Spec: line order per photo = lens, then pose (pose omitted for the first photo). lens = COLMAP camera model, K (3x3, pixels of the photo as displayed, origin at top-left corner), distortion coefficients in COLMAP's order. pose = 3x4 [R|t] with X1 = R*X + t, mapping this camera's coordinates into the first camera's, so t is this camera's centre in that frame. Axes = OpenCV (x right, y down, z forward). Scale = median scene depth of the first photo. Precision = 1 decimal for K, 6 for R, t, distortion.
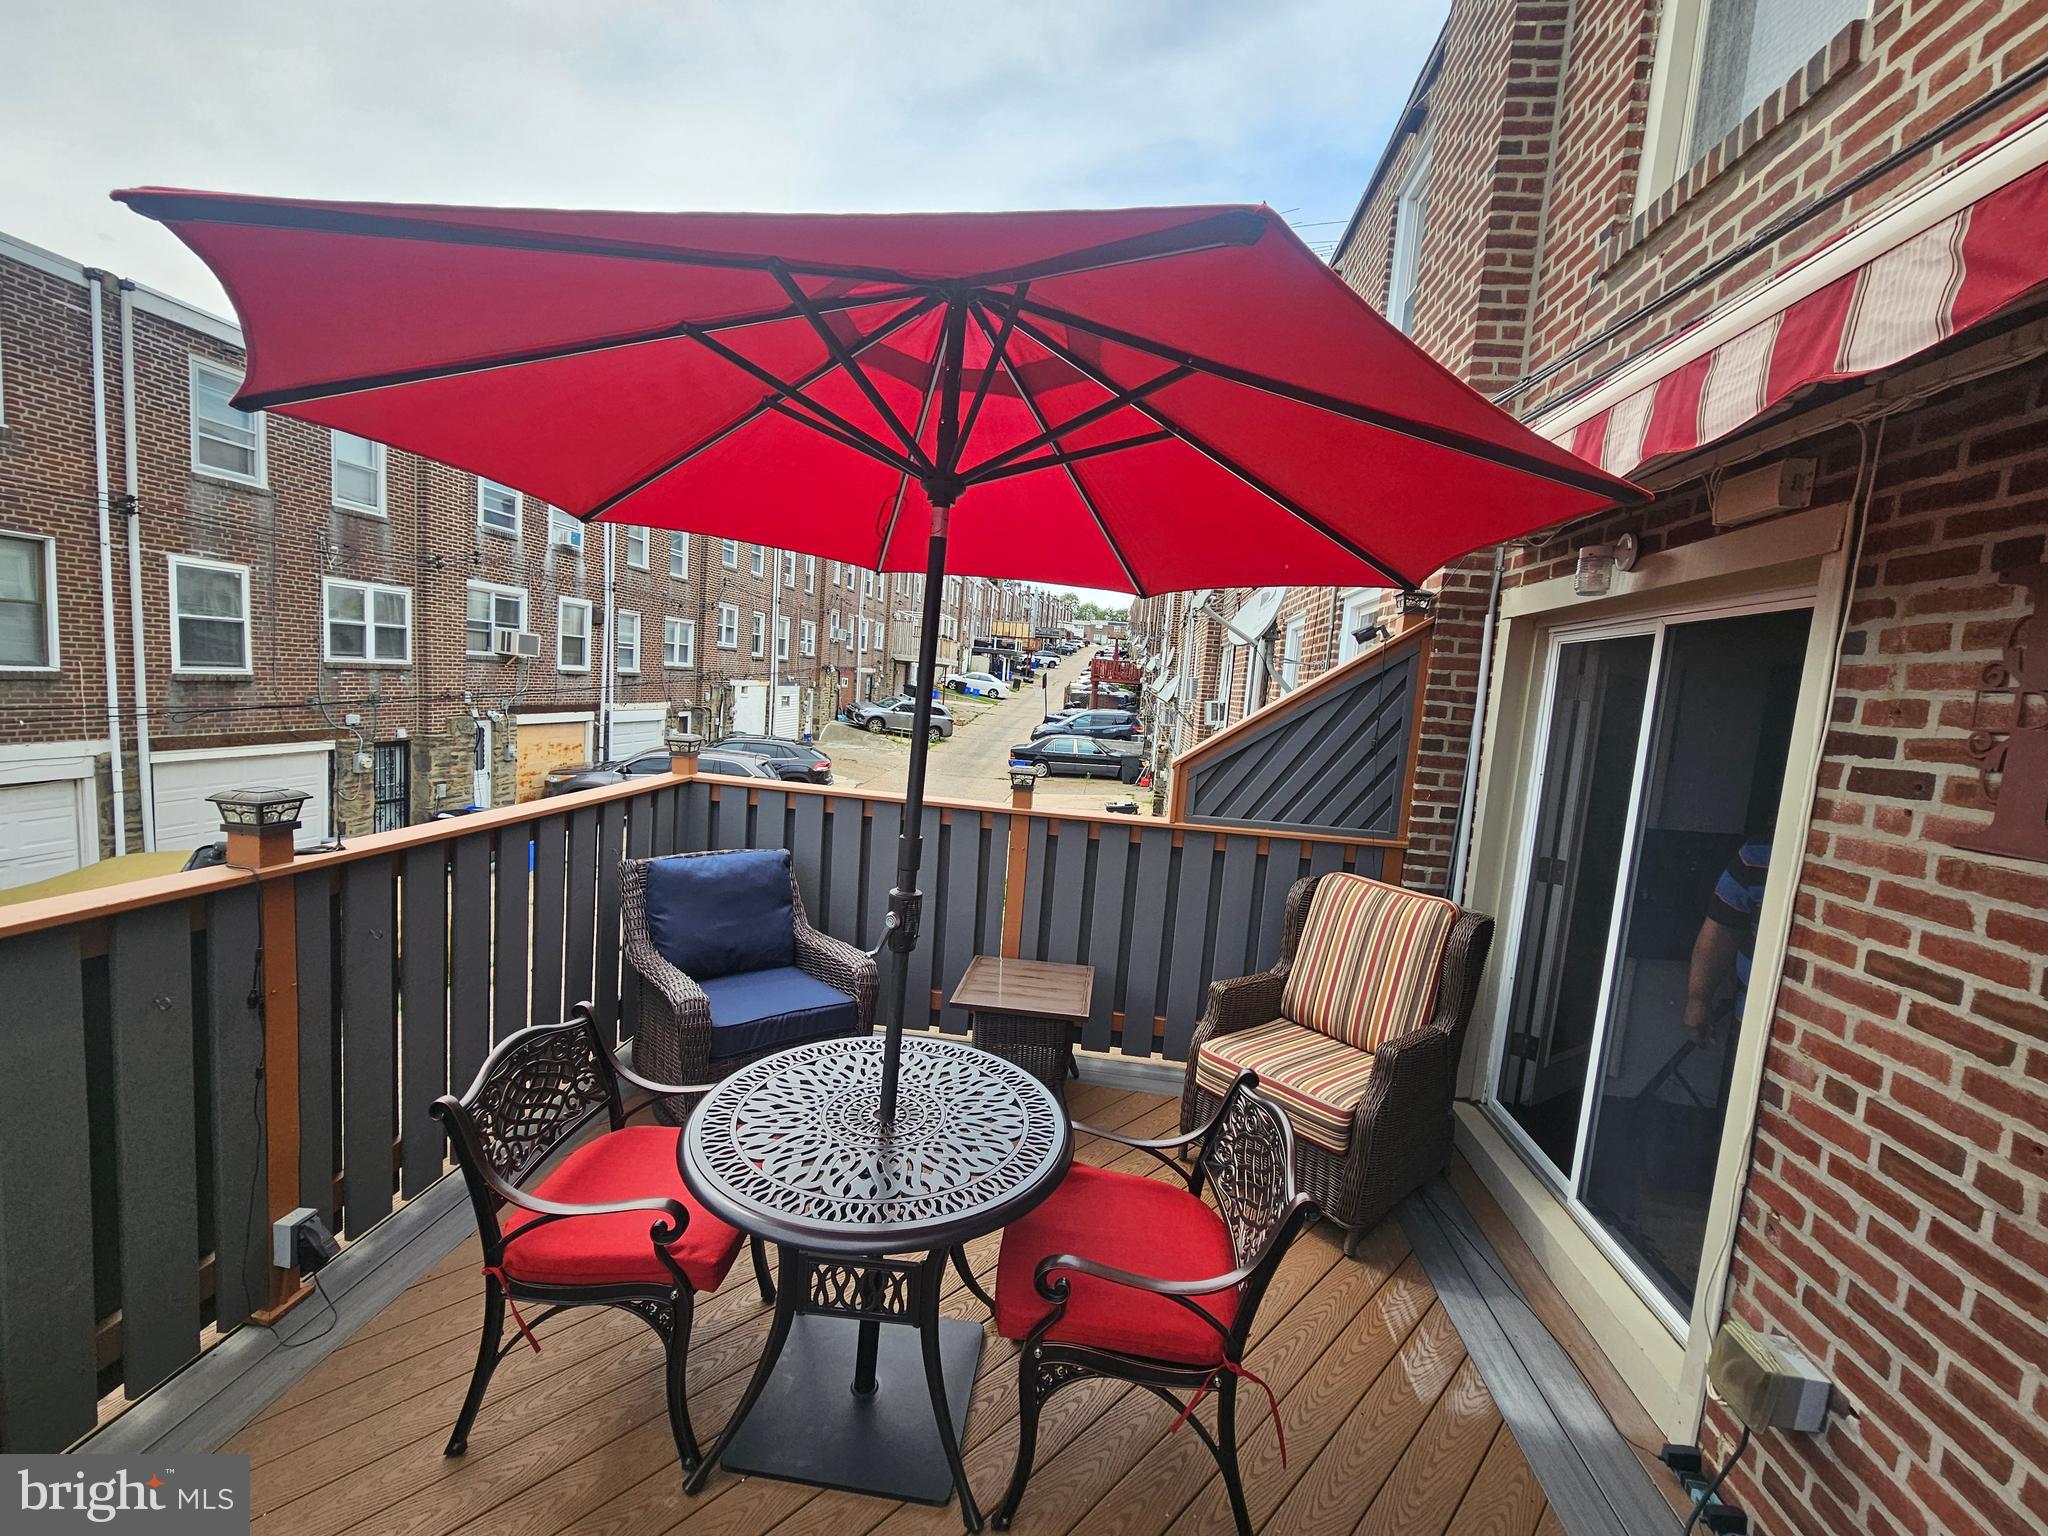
lens RADIAL K [[847.3, 0, 1024.0], [0, 847.3, 768.0], [0, 0, 1]] dist [-0.000794, -0.000440]
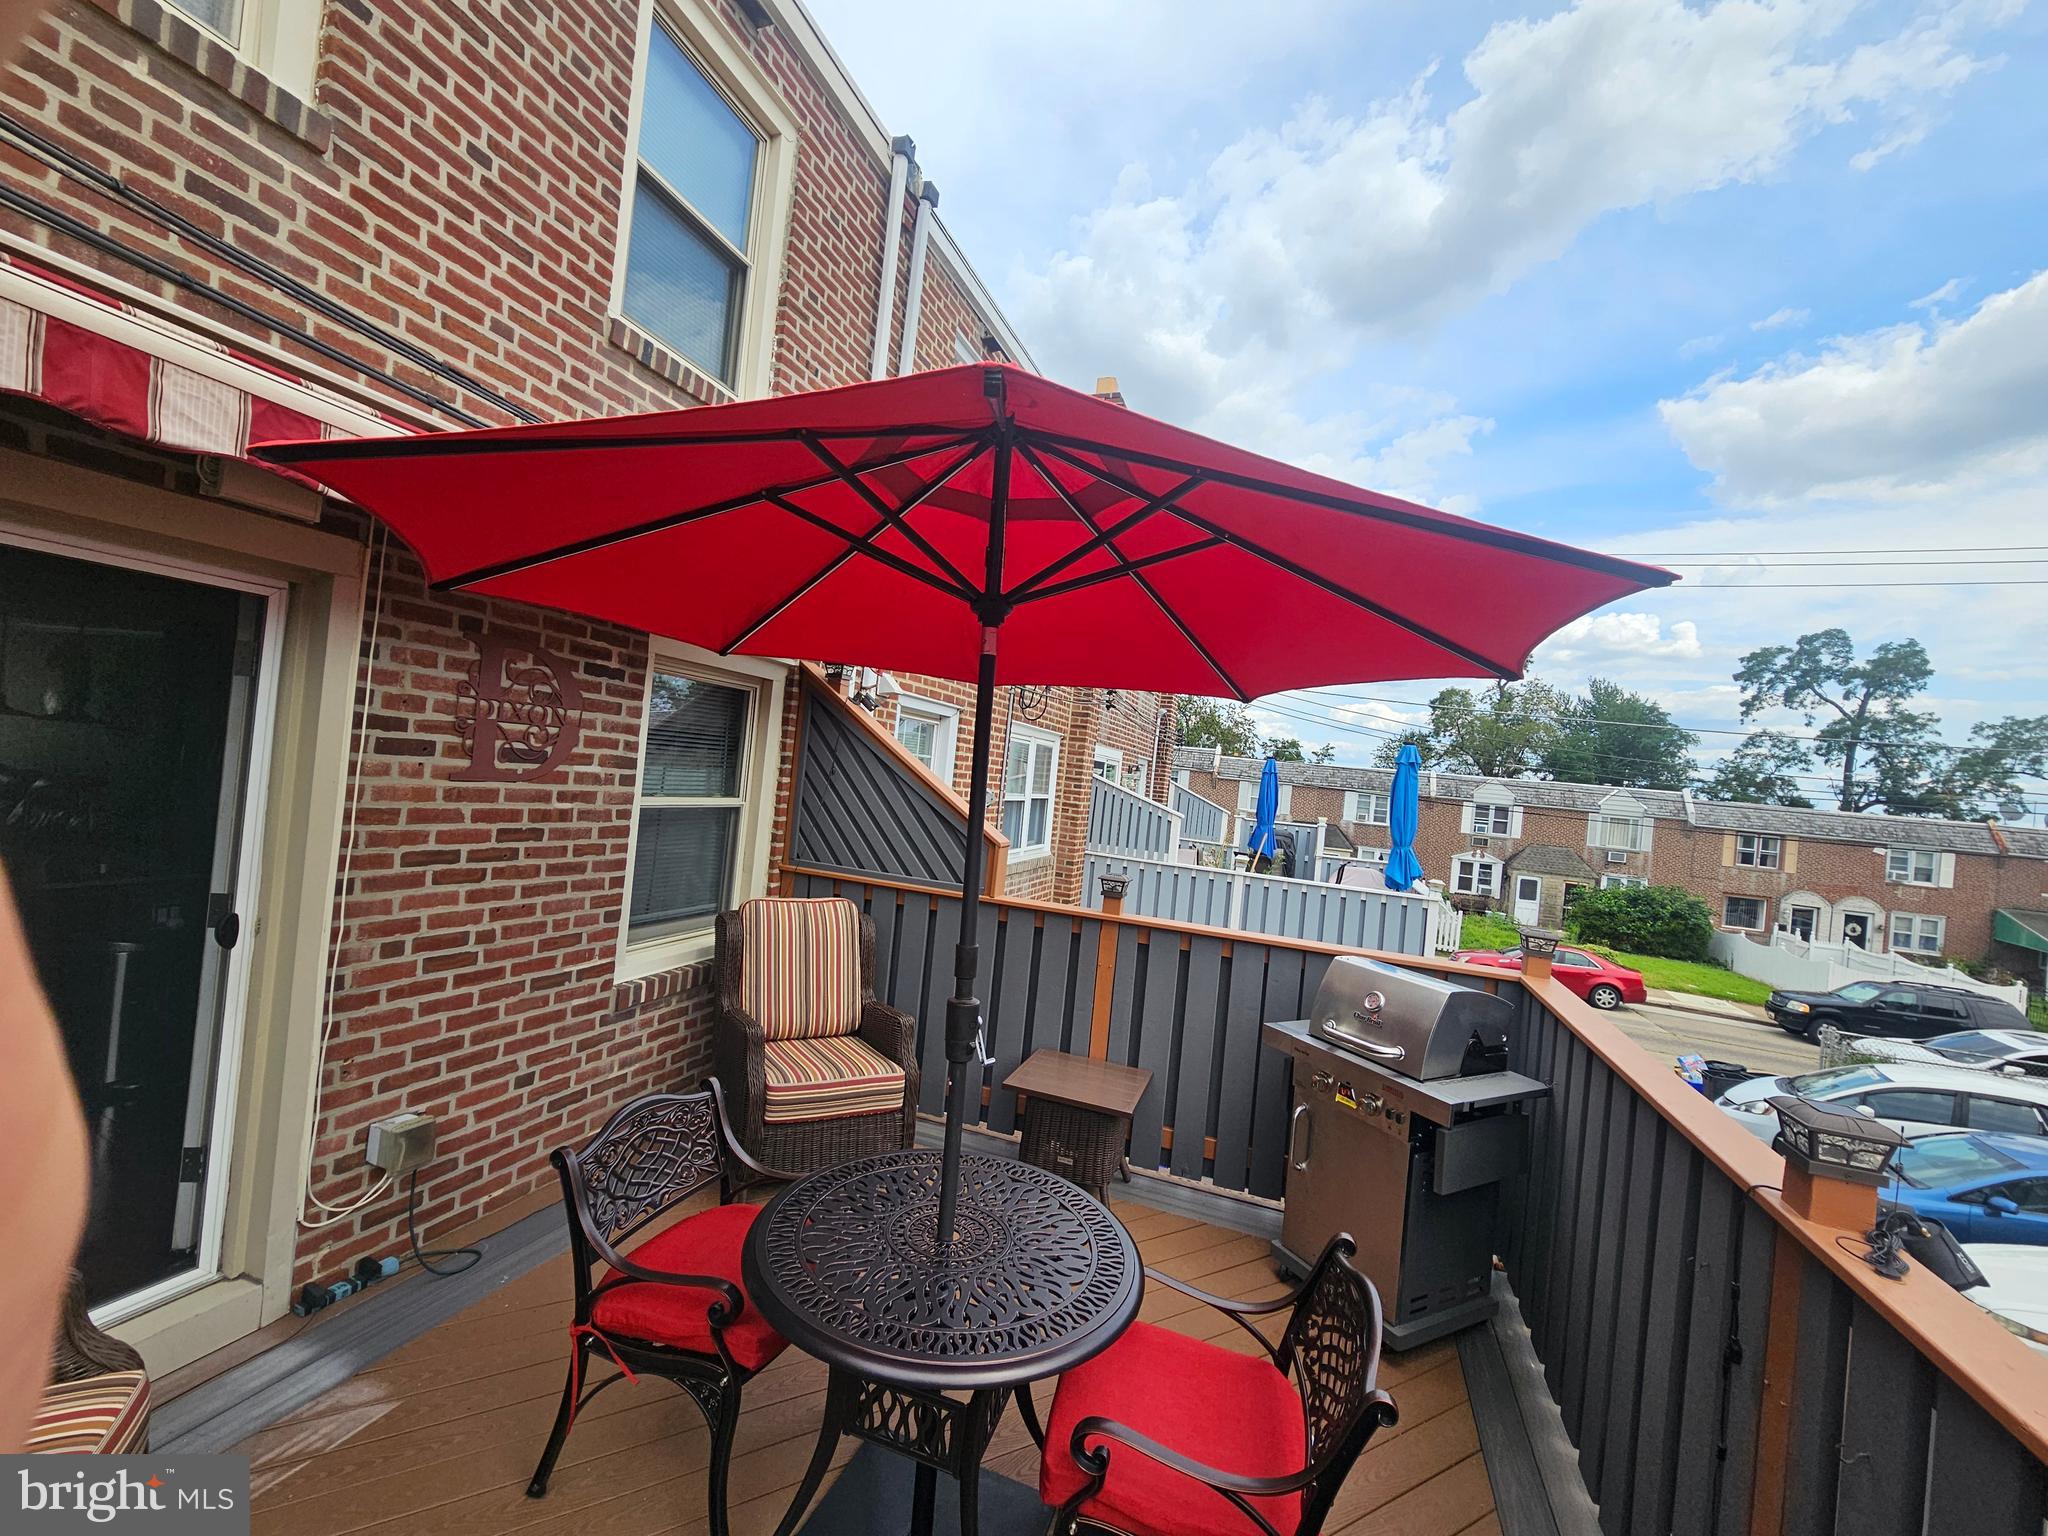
lens RADIAL K [[847.3, 0, 1024.0], [0, 847.3, 768.0], [0, 0, 1]] dist [-0.000794, -0.000440]
pose [[-0.957498, -0.167480, 0.234837, -0.482594], [-0.146488, 0.983701, 0.104277, -0.290477], [-0.248474, 0.065445, -0.966425, 2.342243]]
